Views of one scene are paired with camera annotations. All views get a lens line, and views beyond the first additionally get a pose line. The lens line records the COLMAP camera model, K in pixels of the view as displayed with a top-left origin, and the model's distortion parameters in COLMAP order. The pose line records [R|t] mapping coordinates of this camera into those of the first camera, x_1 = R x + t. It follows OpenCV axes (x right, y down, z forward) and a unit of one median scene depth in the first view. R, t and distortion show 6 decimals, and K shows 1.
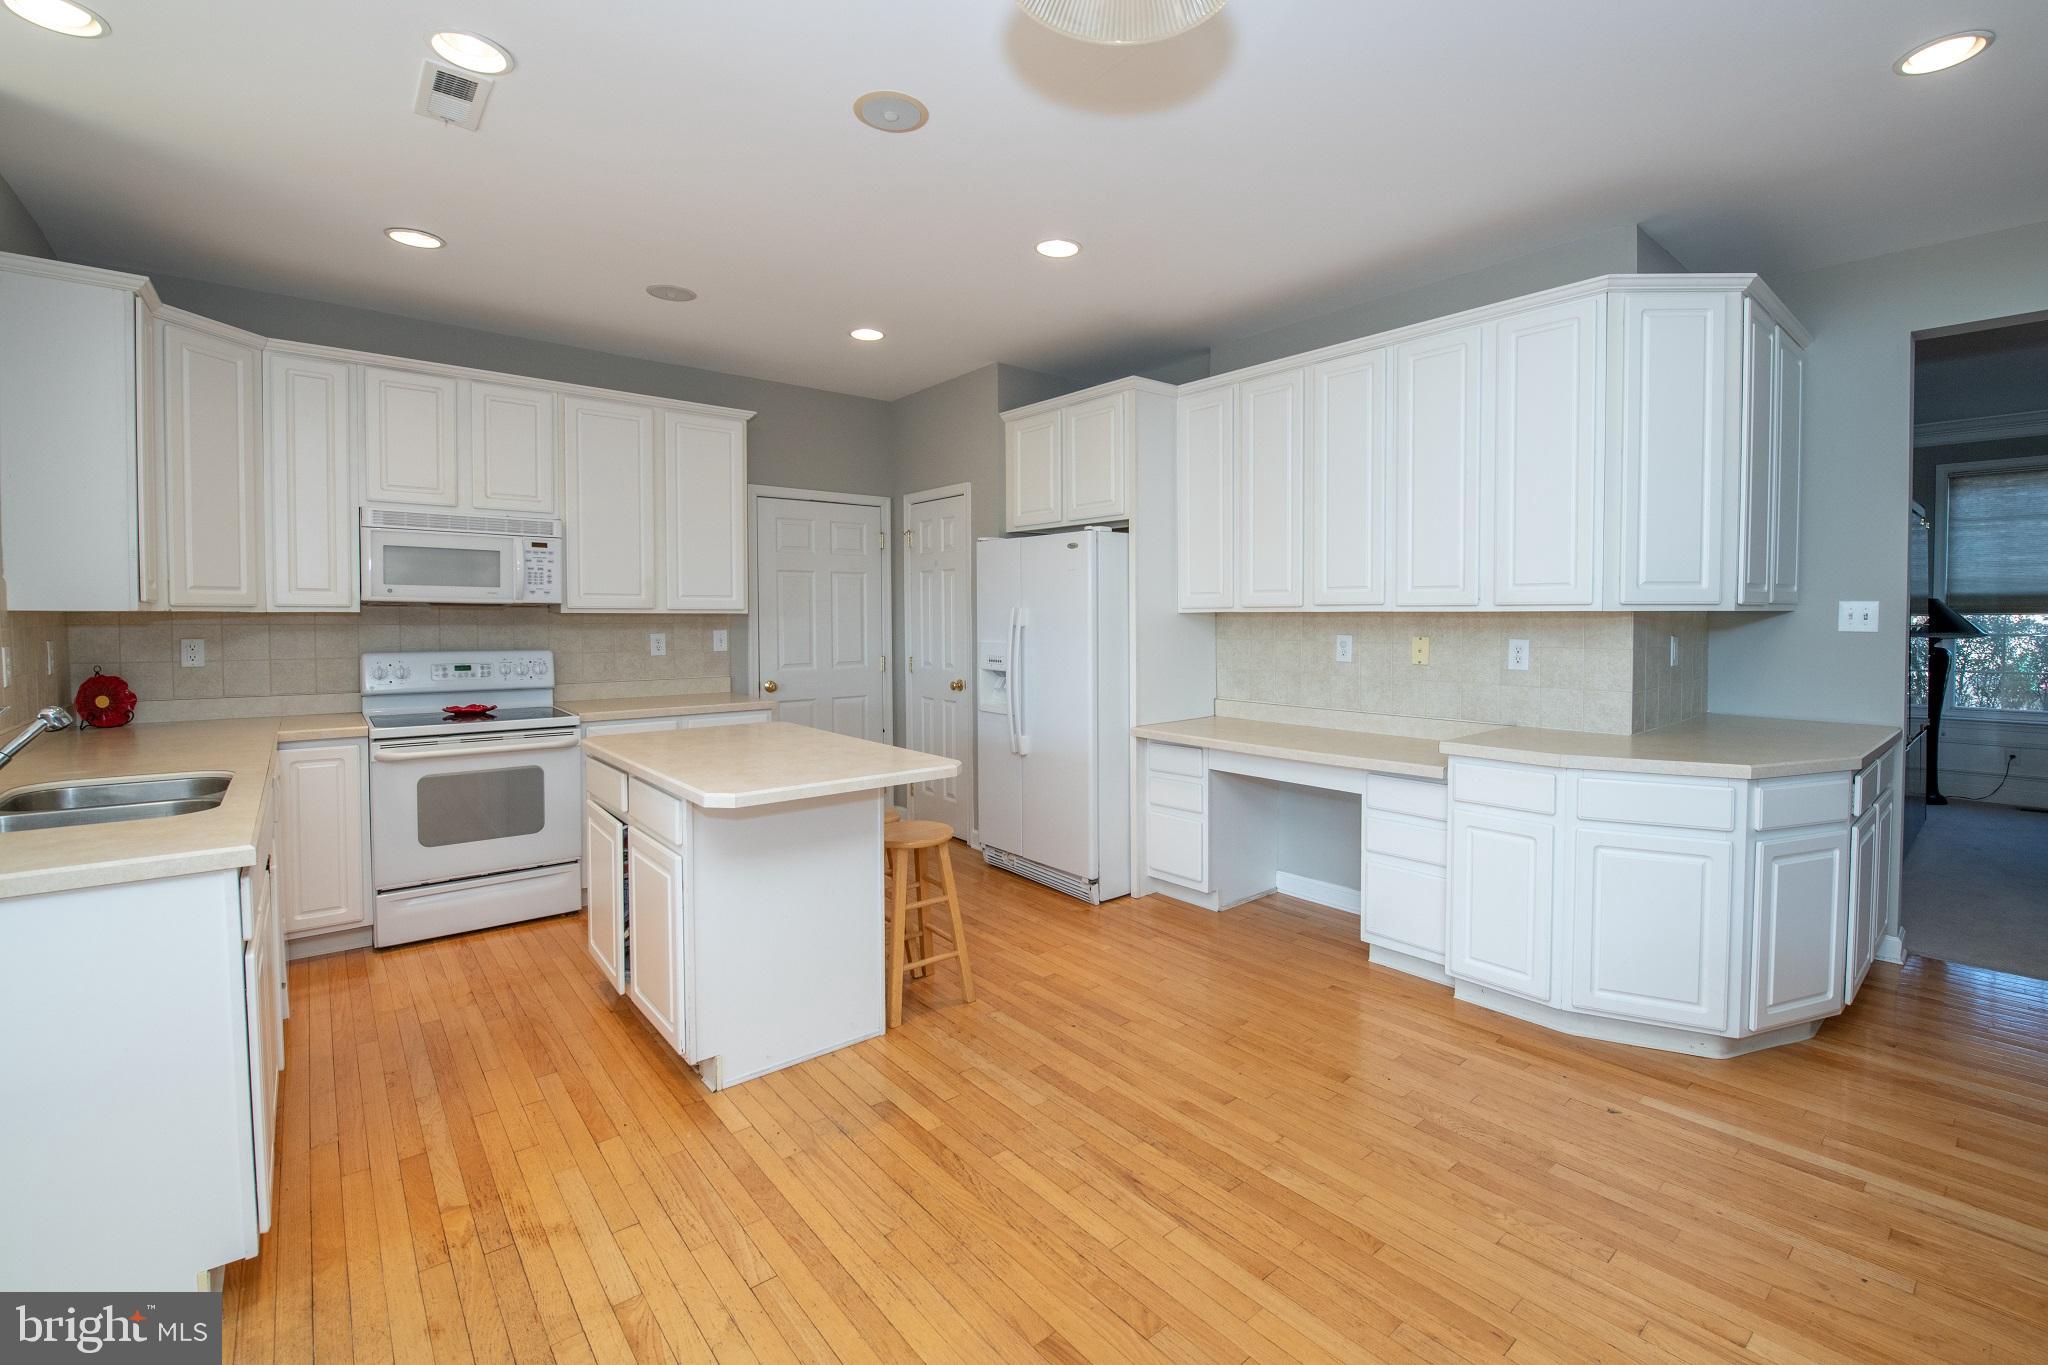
lens RADIAL K [[885.8, 0, 1070.3], [0, 885.8, 644.6], [0, 0, 1]] dist [-0.014633, -0.002466]
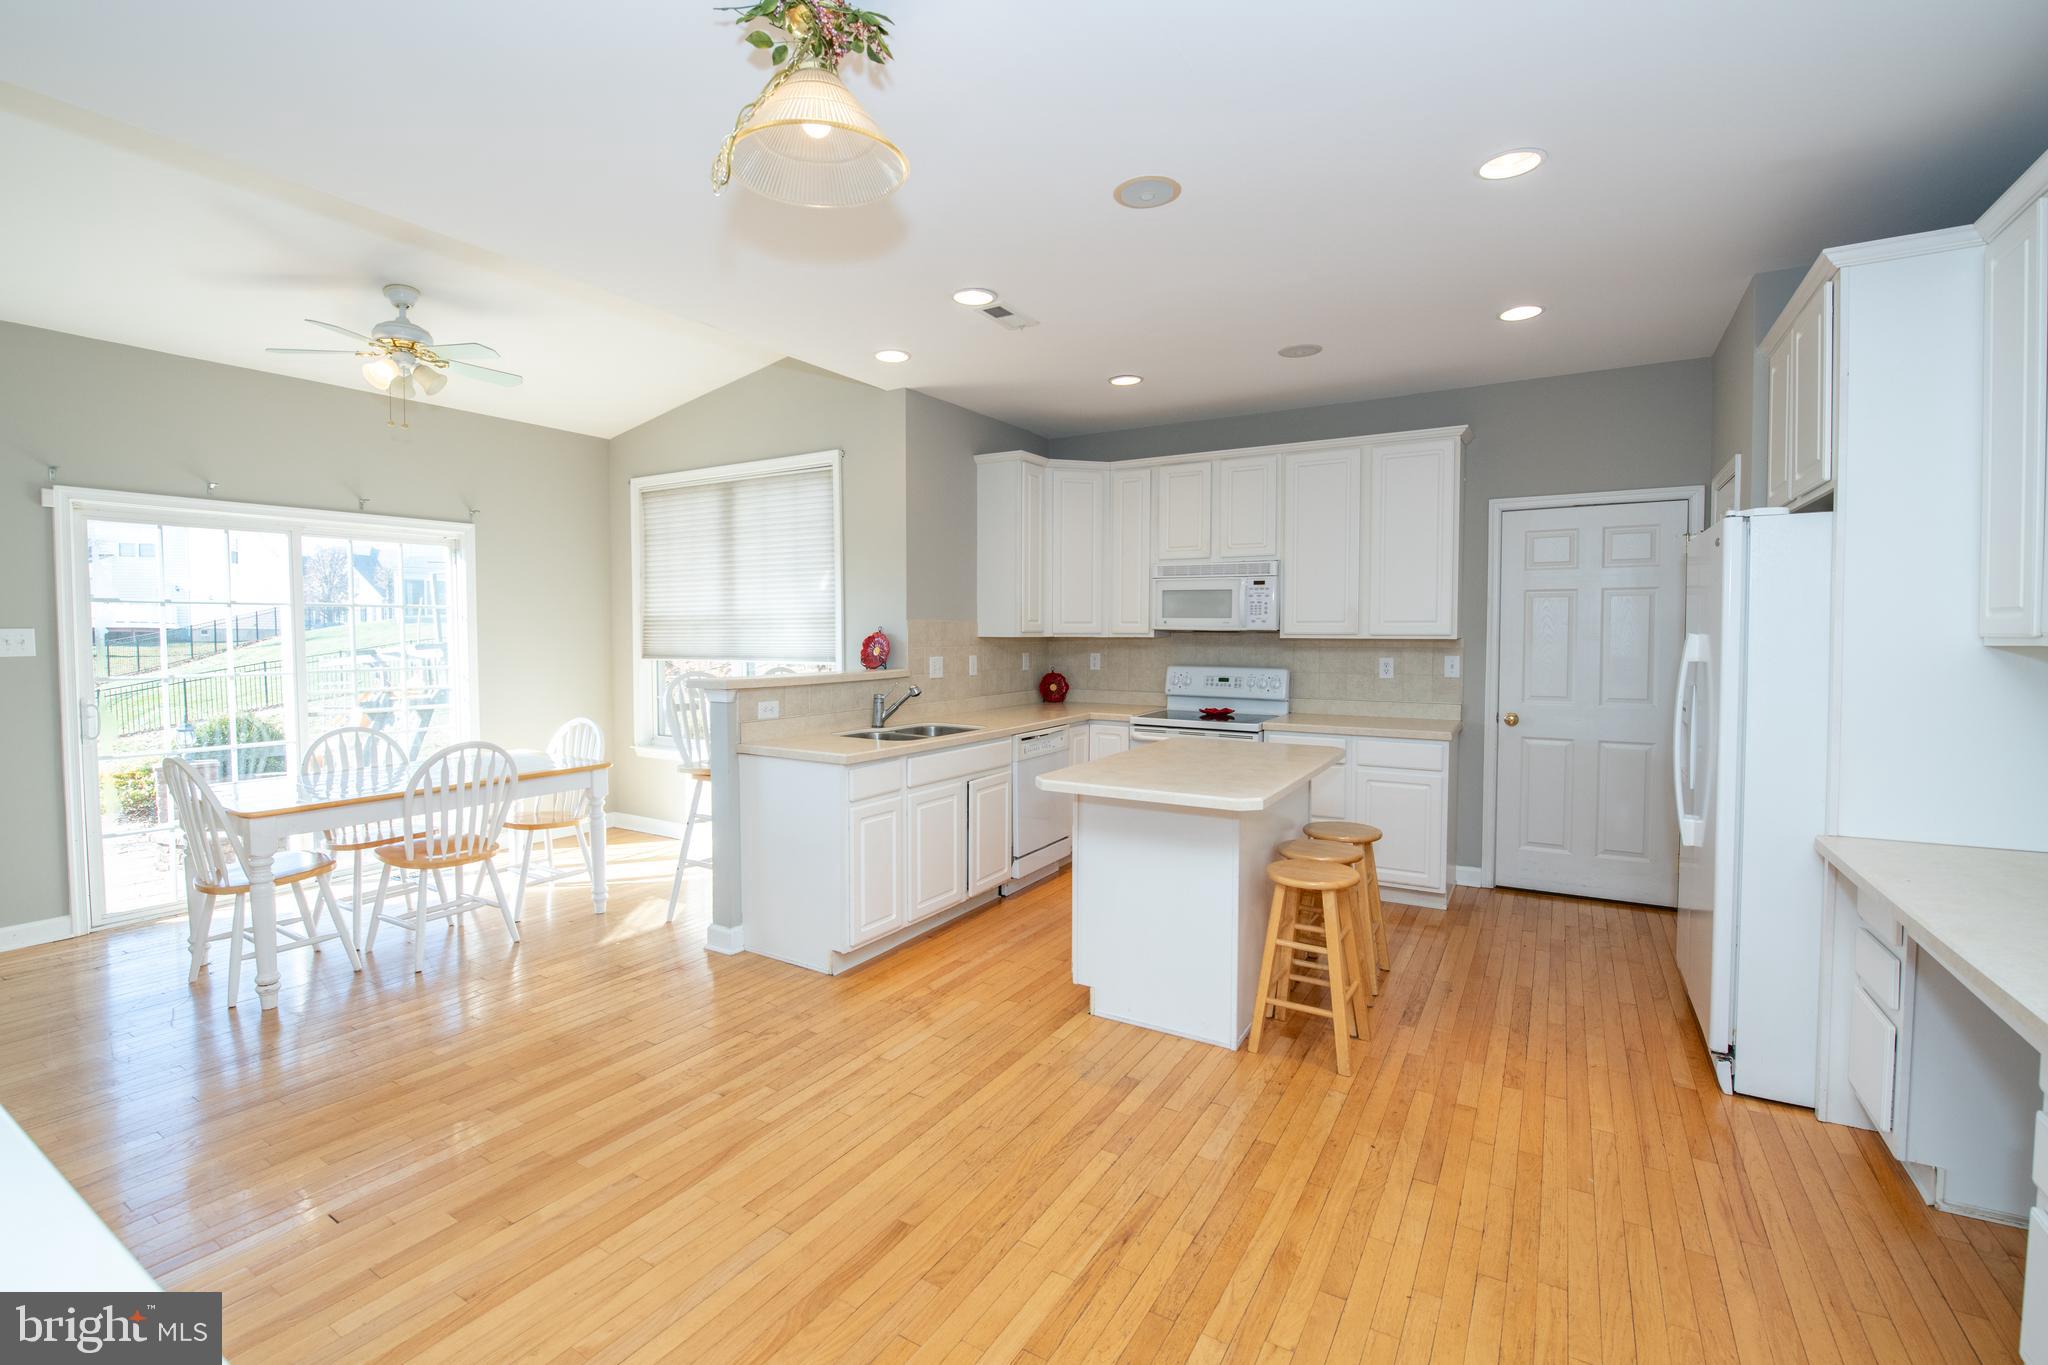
lens RADIAL K [[885.8, 0, 995.3], [0, 885.8, 671.4], [0, 0, 1]] dist [-0.014633, -0.002466]
pose [[0.289970, 0.042572, -0.956088, 0.580196], [-0.031545, 0.998892, 0.034911, -0.025887], [0.956516, 0.020037, 0.290992, 0.359085]]
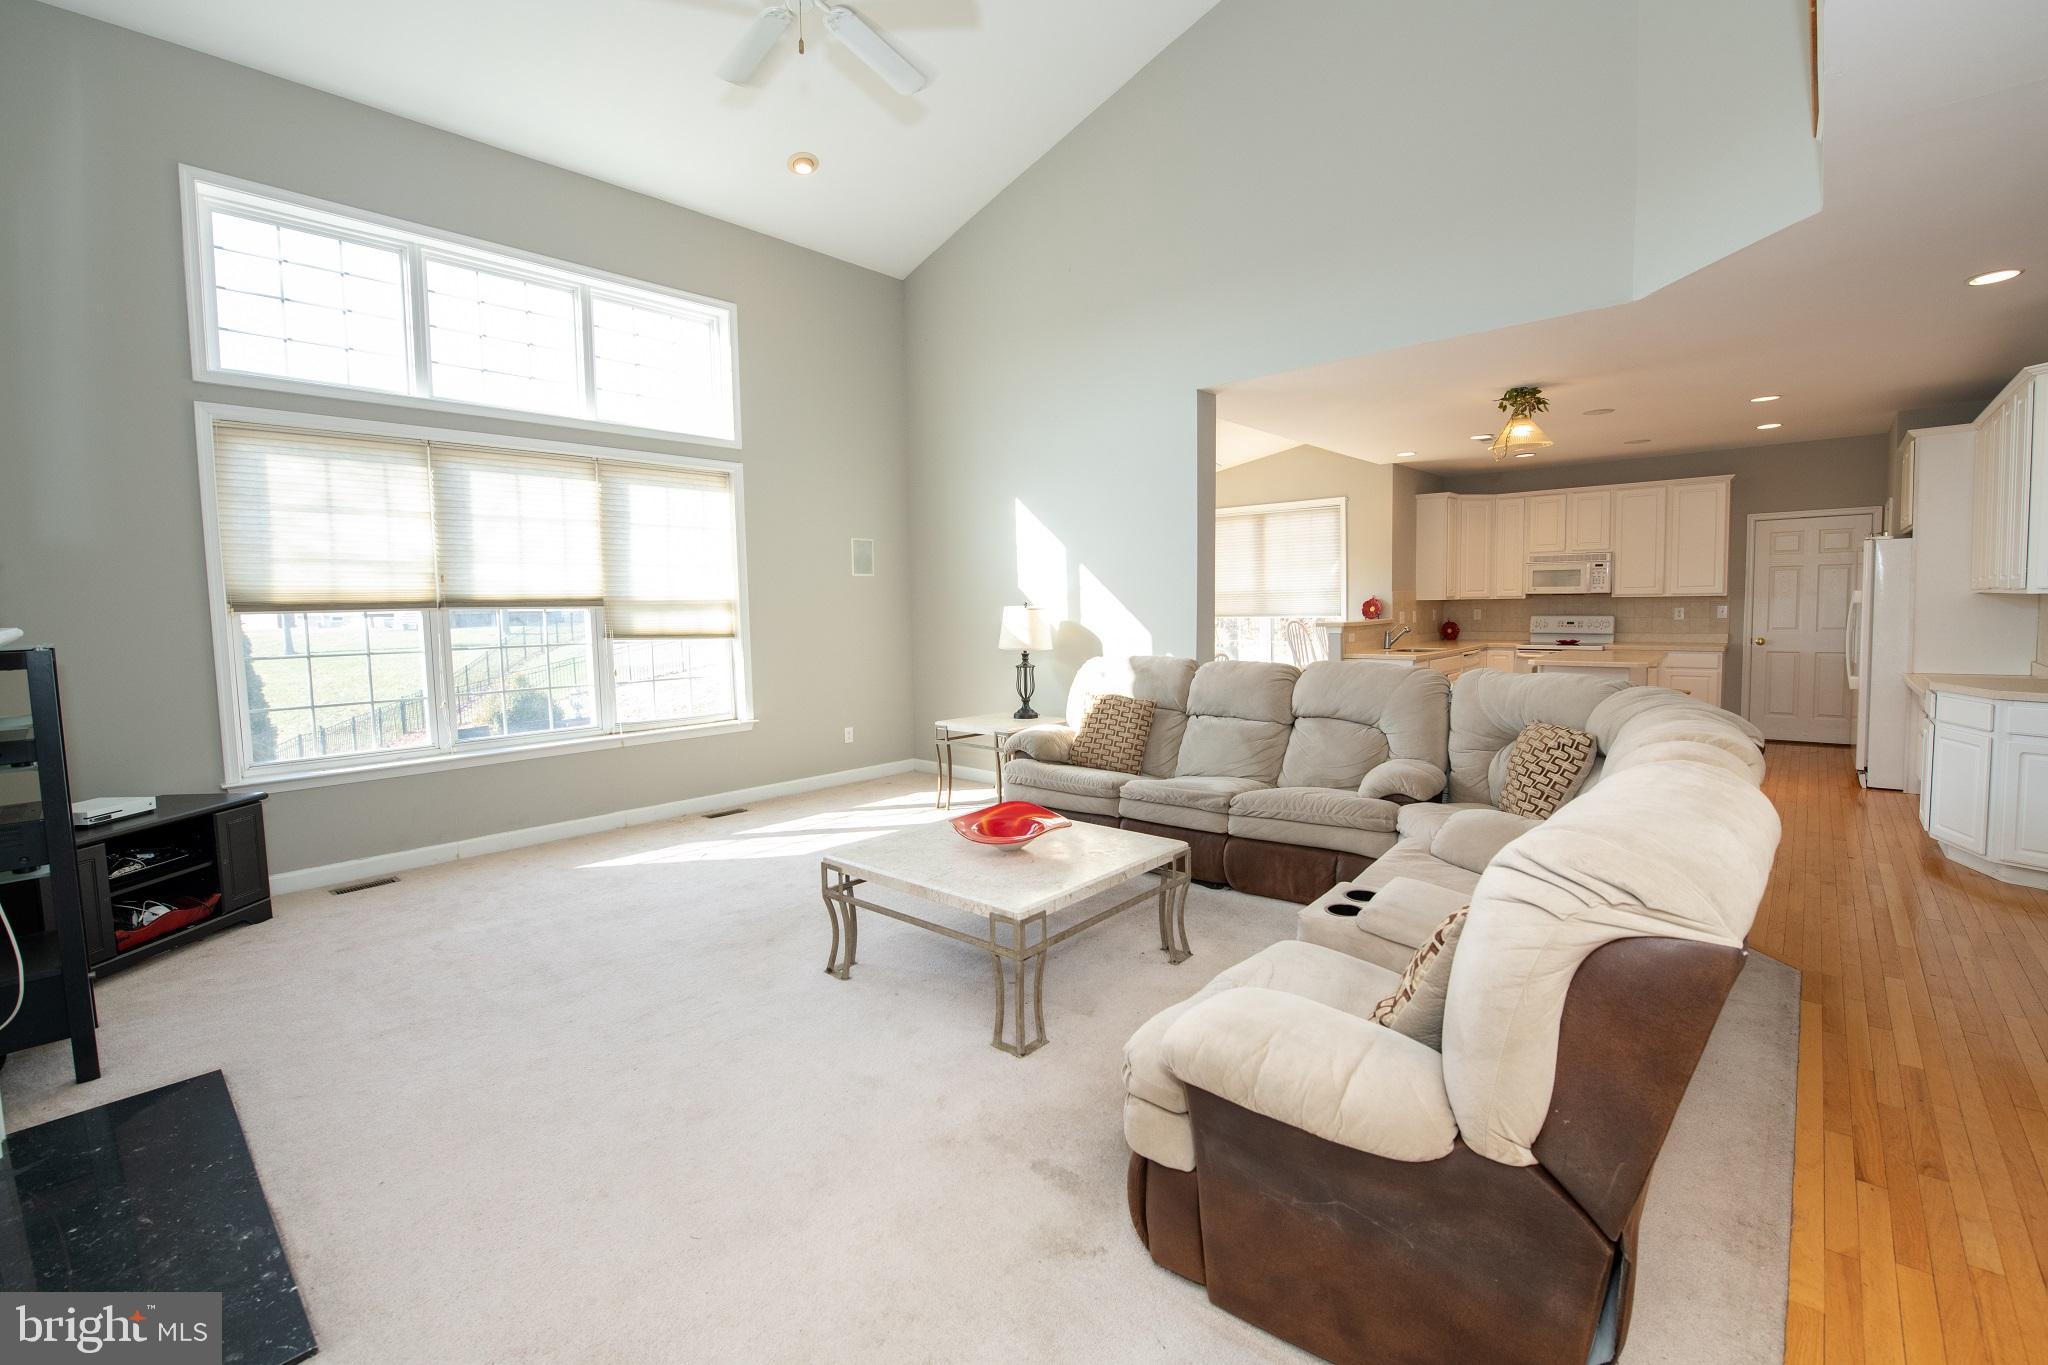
lens RADIAL K [[885.8, 0, 1030.0], [0, 885.8, 661.9], [0, 0, 1]] dist [-0.014633, -0.002466]
pose [[0.128450, 0.064137, -0.989640, 1.623430], [-0.012823, 0.997931, 0.063009, 0.003577], [0.991633, 0.004597, 0.129006, -0.764388]]
